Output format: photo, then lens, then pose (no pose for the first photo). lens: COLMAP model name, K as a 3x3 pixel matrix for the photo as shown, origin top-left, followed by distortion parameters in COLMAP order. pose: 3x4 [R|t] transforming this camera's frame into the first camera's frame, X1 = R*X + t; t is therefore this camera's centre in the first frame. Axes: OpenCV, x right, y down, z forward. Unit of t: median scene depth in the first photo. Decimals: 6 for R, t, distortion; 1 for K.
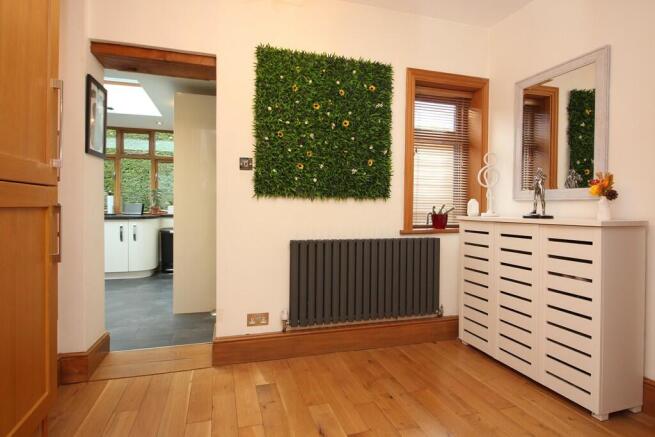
lens RADIAL K [[355.0, 0, 332.8], [0, 355.0, 211.6], [0, 0, 1]] dist [-0.000670, -0.000752]
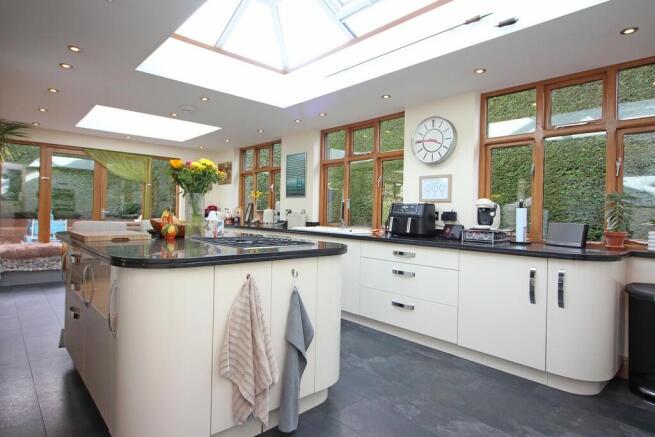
lens RADIAL K [[368.1, 0, 327.5], [0, 368.1, 218.5], [0, 0, 1]] dist [-0.024129, -0.000229]
pose [[0.419836, 0.004441, -0.907589, -0.199323], [-0.030679, 0.999486, -0.009301, -0.011763], [0.907081, 0.031749, 0.419756, 0.401218]]
